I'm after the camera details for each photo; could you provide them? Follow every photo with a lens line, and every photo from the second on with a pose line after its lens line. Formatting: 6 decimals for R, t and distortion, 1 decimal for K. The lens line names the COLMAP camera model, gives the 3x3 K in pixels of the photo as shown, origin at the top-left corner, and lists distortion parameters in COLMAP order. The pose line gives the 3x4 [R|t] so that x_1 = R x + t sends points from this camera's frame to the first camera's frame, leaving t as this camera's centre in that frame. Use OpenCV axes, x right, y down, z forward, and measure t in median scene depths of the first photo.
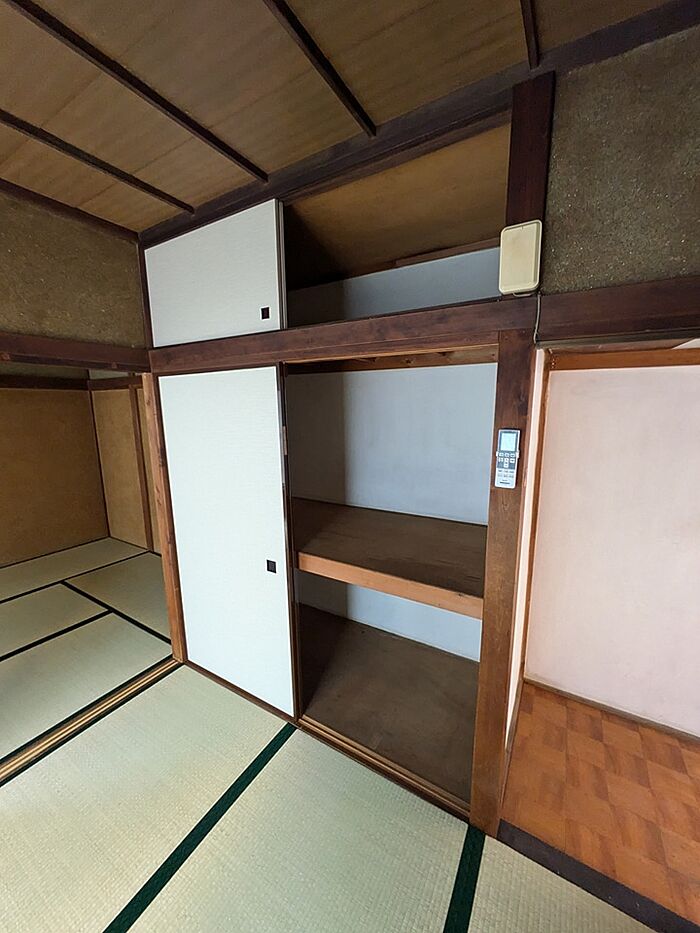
lens RADIAL K [[367.6, 0, 348.5], [0, 367.6, 469.1], [0, 0, 1]] dist [-0.000054, 0.001600]
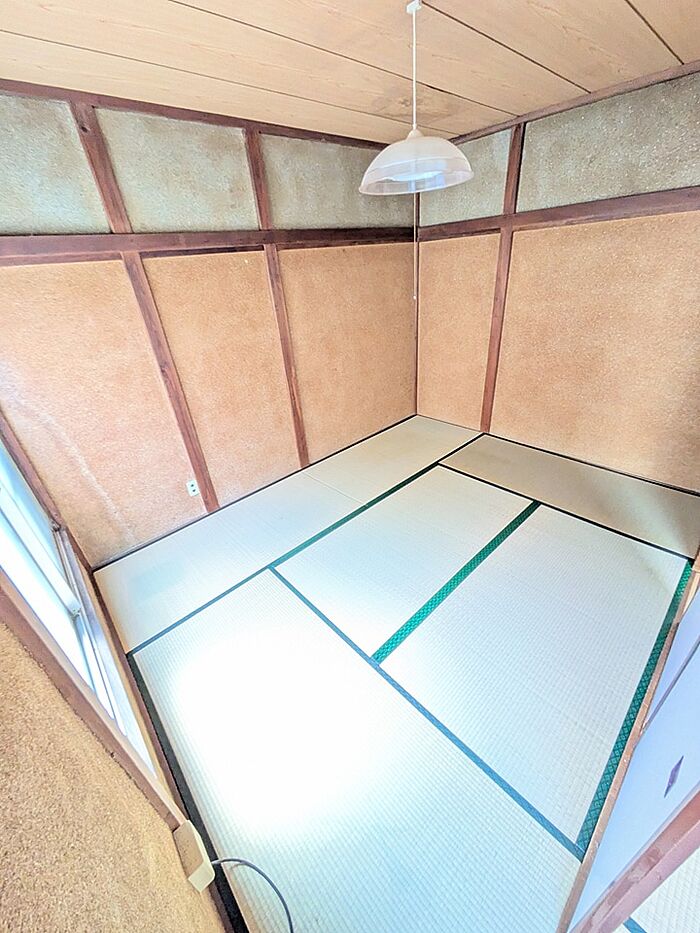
lens RADIAL K [[367.6, 0, 351.8], [0, 367.6, 466.8], [0, 0, 1]] dist [-0.000054, 0.001600]
pose [[0.961743, 0.073131, -0.264012, -0.654676], [0.021885, 0.940121, 0.340136, -0.023405], [0.273078, -0.332902, 0.902555, 0.039529]]
